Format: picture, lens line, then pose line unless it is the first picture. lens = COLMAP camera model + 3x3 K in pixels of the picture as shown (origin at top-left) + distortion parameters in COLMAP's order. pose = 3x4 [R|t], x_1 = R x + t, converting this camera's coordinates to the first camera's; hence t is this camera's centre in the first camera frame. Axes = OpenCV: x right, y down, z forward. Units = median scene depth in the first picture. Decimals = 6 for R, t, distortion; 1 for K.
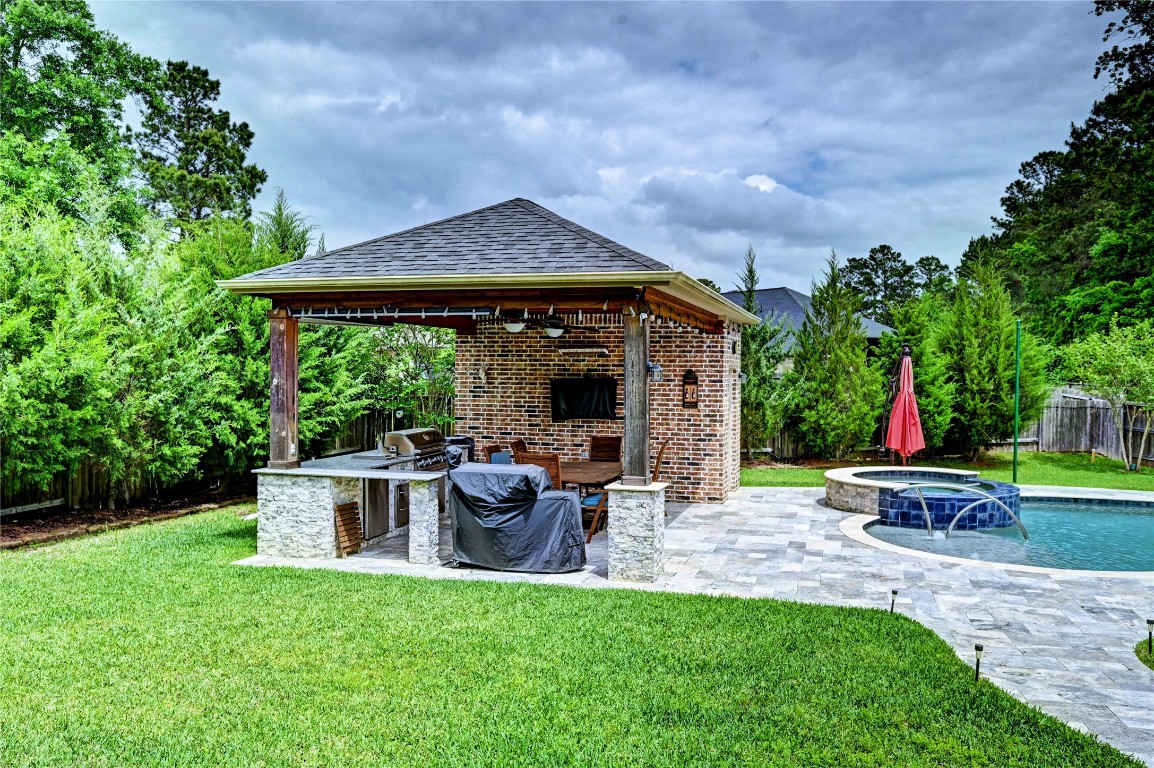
lens RADIAL K [[886.9, 0, 574.6], [0, 886.9, 385.5], [0, 0, 1]] dist [-0.002522, -0.004178]
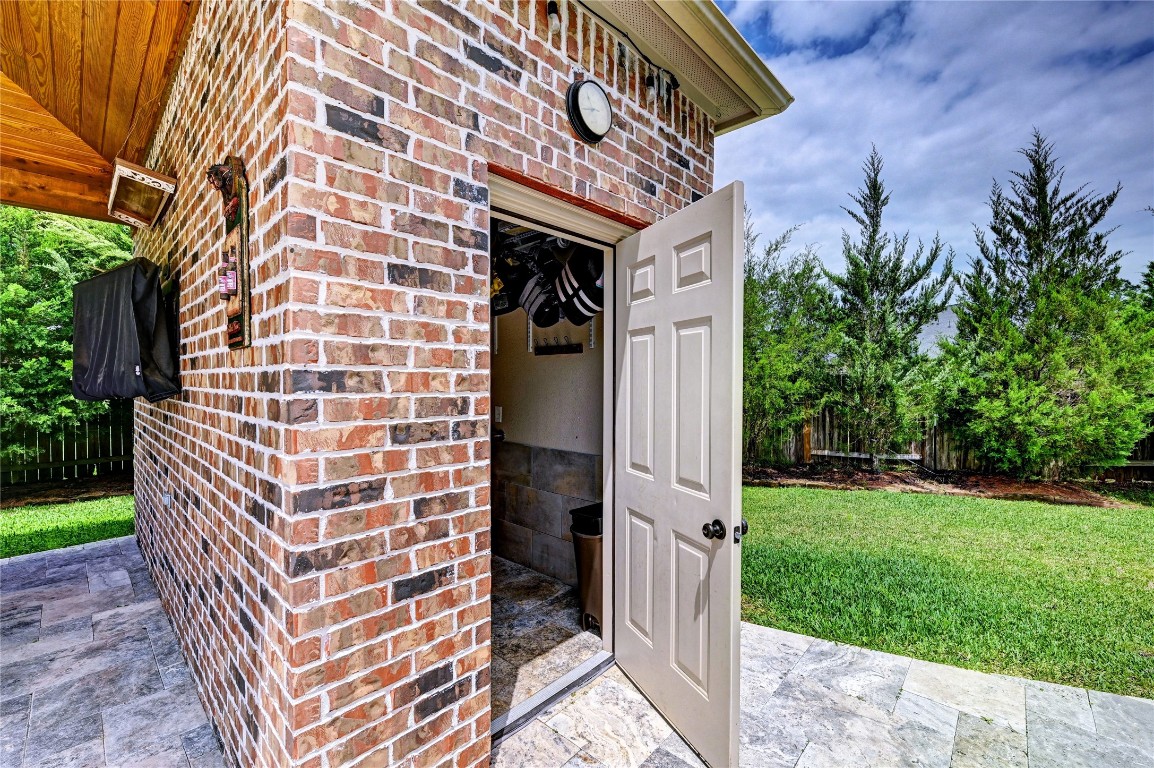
lens RADIAL K [[473.5, 0, 580.7], [0, 473.5, 380.3], [0, 0, 1]] dist [-0.000602, 0.001008]
pose [[0.900681, -0.002139, -0.434475, 0.235977], [-0.005260, 0.999861, -0.015827, 0.032759], [0.434449, 0.016541, 0.900545, 0.898509]]
